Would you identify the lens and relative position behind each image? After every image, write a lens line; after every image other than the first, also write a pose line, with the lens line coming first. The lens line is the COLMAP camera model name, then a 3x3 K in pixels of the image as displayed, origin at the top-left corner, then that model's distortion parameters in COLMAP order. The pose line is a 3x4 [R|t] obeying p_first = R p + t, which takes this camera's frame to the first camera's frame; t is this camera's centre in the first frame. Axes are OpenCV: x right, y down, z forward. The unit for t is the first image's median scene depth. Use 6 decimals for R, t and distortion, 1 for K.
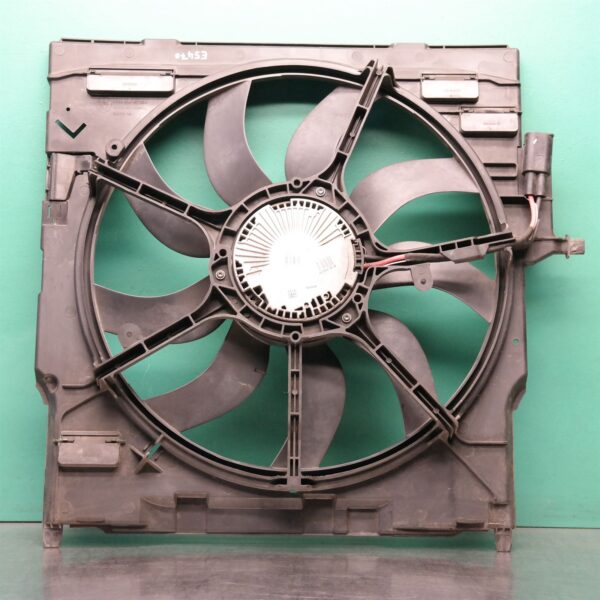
lens RADIAL K [[1525.6, 0, 300.0], [0, 1525.6, 300.0], [0, 0, 1]] dist [0.030627, 0.188736]
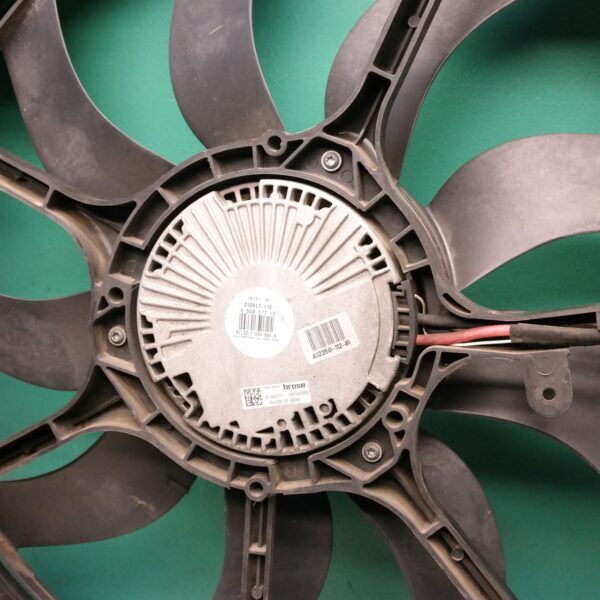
lens RADIAL K [[924.4, 0, 300.8], [0, 924.4, 300.9], [0, 0, 1]] dist [-0.006891, -0.021321]
pose [[0.963221, 0.075831, -0.257788, 0.078246], [0.006048, 0.952994, 0.302930, -0.115417], [0.268642, -0.293347, 0.917485, 0.752331]]
